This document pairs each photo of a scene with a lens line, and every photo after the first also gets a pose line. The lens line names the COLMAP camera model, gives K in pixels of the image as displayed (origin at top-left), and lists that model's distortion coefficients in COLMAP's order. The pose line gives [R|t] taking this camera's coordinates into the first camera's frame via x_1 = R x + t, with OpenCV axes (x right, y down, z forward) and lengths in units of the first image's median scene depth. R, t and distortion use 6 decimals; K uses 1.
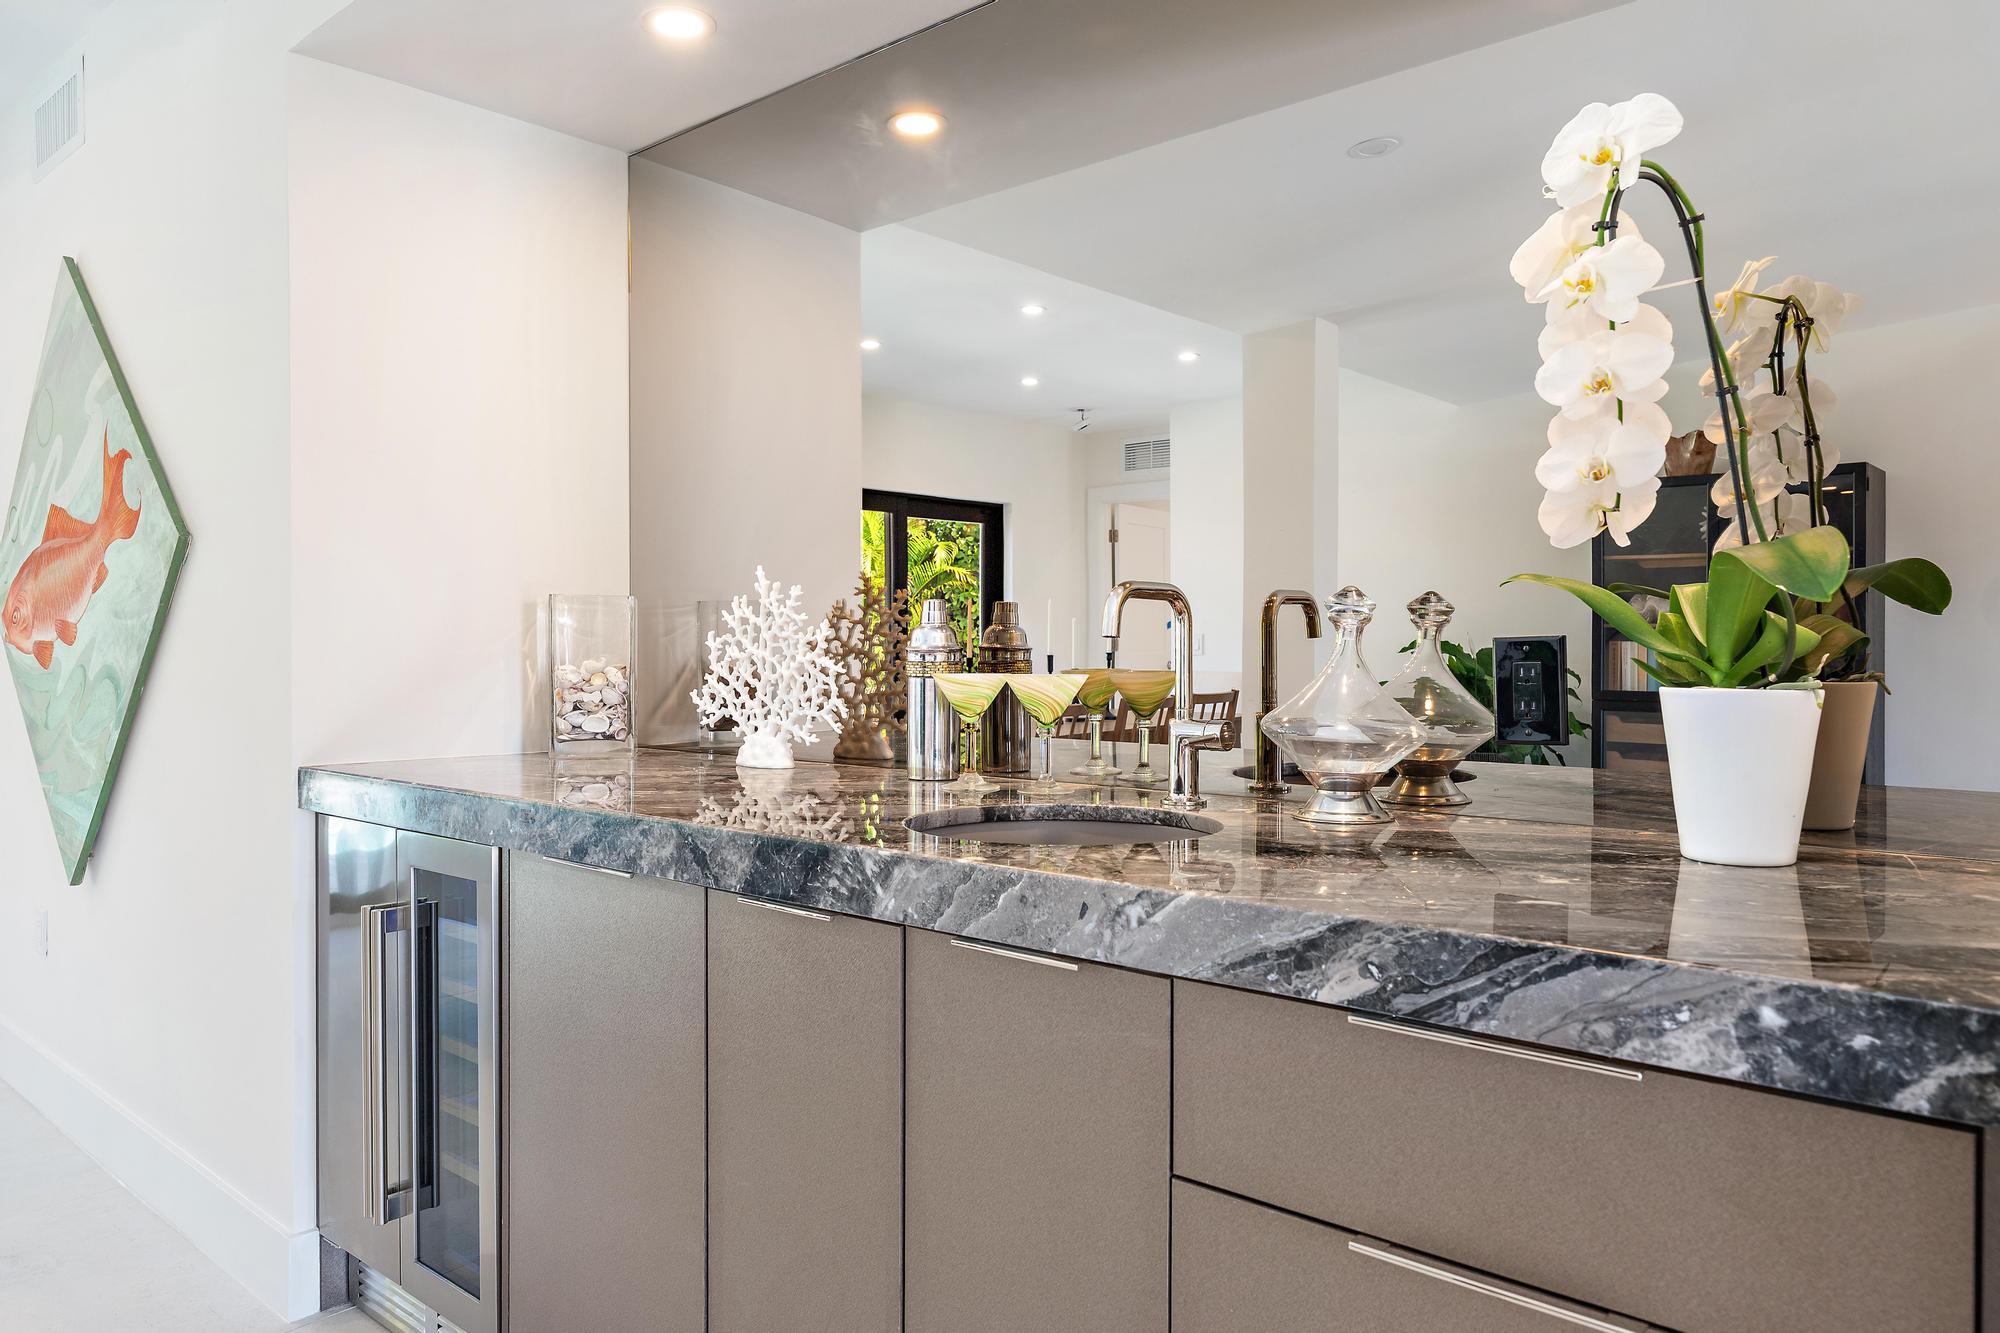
lens RADIAL K [[1315.4, 0, 1011.8], [0, 1315.4, 661.4], [0, 0, 1]] dist [0.003287, 0.001527]
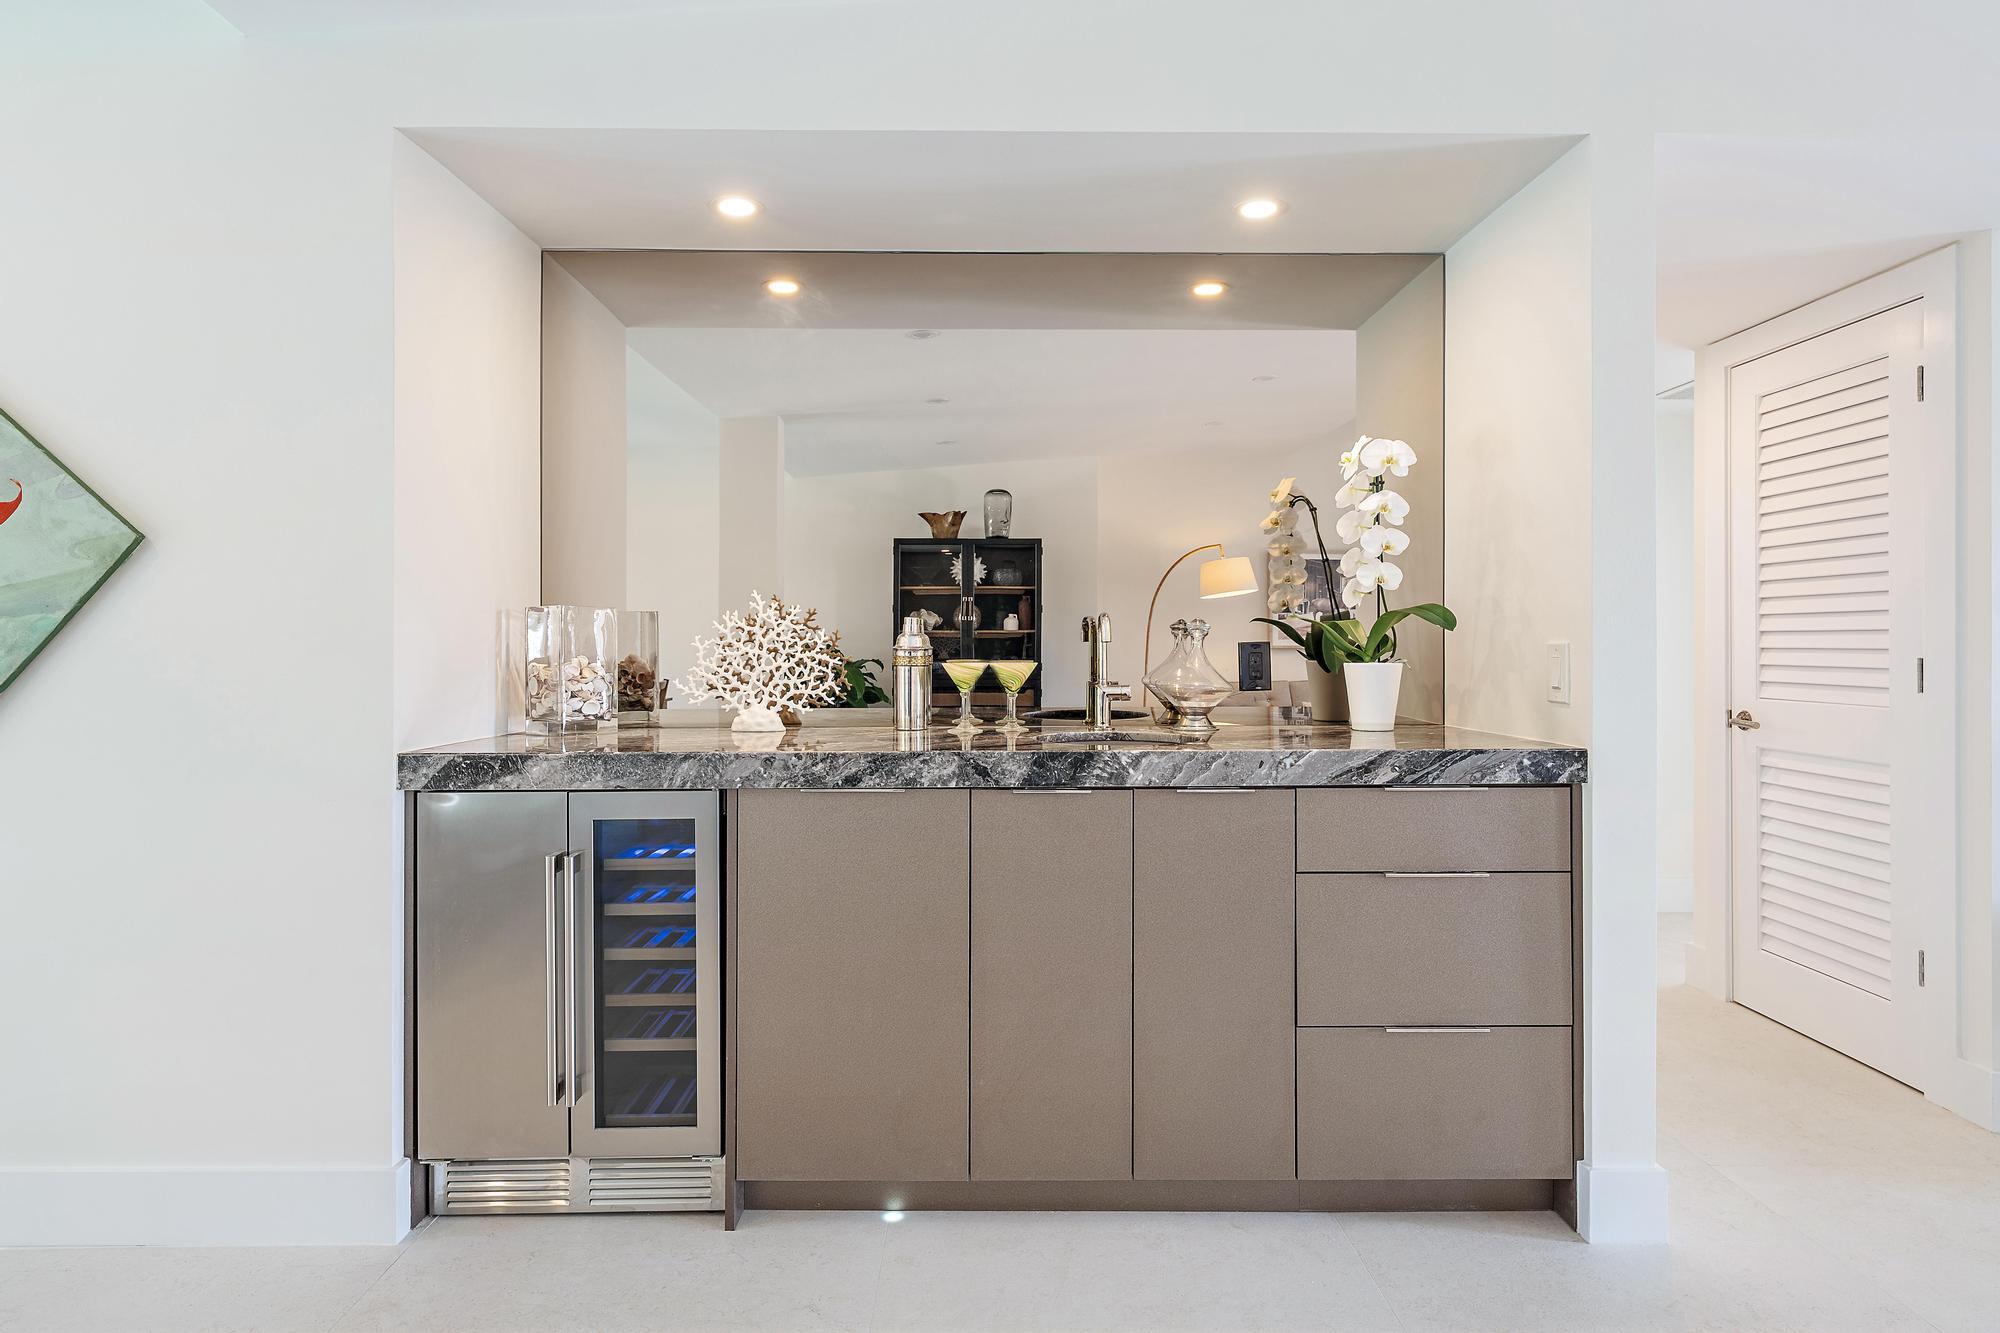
lens RADIAL K [[1019.4, 0, 1010.4], [0, 1019.4, 657.5], [0, 0, 1]] dist [0.003300, 0.000225]
pose [[0.748503, -0.008438, 0.663077, -0.985518], [0.008713, 0.999958, 0.002890, -0.000964], [-0.663074, 0.003614, 0.748545, -0.012491]]
